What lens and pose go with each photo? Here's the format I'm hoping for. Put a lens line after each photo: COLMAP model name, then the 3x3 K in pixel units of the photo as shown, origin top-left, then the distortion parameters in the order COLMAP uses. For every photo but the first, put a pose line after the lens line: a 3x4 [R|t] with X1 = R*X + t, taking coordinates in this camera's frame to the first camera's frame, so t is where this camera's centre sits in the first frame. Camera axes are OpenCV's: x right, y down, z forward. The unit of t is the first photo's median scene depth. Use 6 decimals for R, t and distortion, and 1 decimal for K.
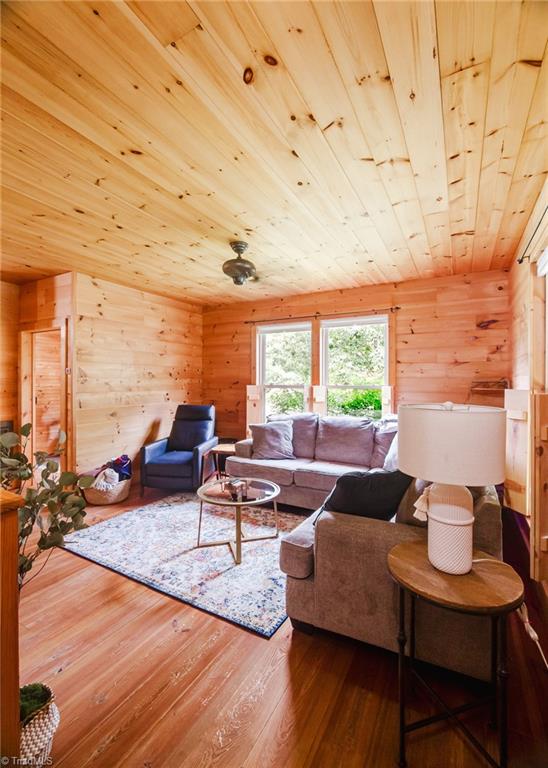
lens RADIAL K [[341.5, 0, 273.5], [0, 341.5, 381.6], [0, 0, 1]] dist [-0.003387, -0.000146]
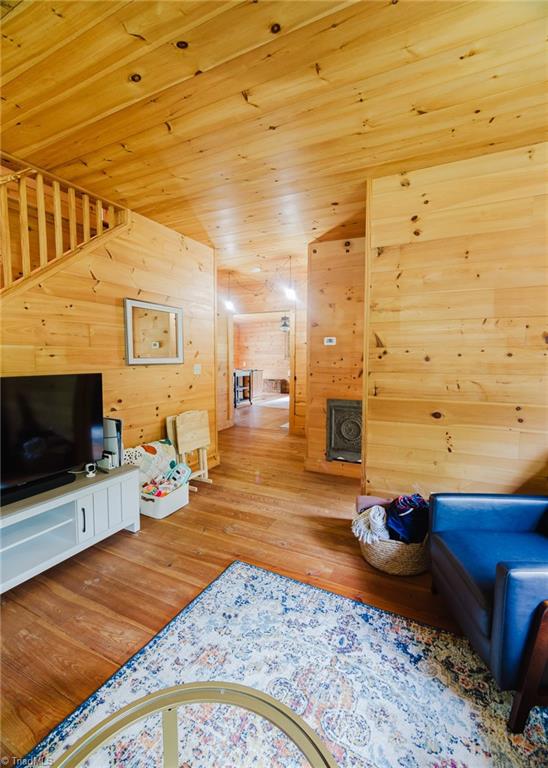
lens RADIAL K [[341.5, 0, 273.5], [0, 341.5, 381.6], [0, 0, 1]] dist [-0.003387, -0.000146]
pose [[0.041848, 0.071923, -0.996532, 0.060599], [-0.003256, 0.997410, 0.071849, 0.004805], [0.999119, 0.000238, 0.041974, 0.743084]]
